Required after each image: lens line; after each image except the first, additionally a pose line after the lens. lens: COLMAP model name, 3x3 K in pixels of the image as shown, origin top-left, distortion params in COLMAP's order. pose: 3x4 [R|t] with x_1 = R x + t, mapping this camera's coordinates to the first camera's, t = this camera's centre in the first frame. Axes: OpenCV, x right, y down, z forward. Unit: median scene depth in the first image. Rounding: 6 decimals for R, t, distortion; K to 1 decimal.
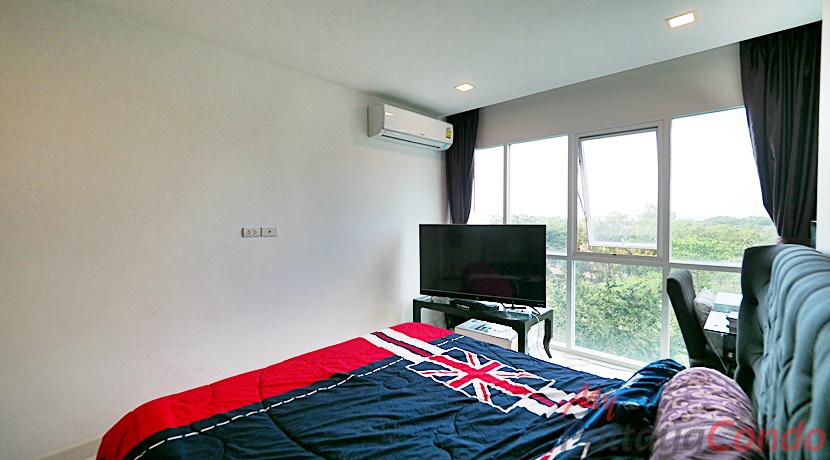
lens RADIAL K [[346.5, 0, 401.6], [0, 346.5, 226.4], [0, 0, 1]] dist [0.000175, -0.000393]
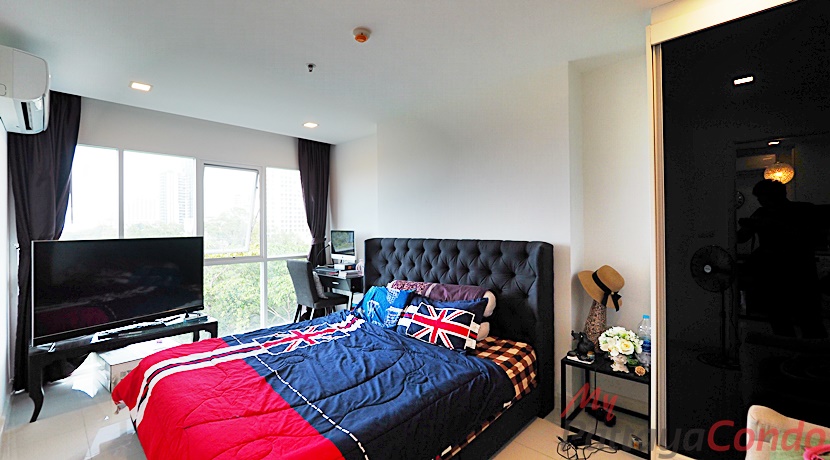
lens RADIAL K [[346.5, 0, 401.6], [0, 346.5, 226.4], [0, 0, 1]] dist [0.000175, -0.000393]
pose [[0.015040, 0.005065, 0.999874, -0.961725], [0.038306, 0.999250, -0.005638, -0.006653], [-0.999153, 0.038386, 0.014834, 0.435463]]
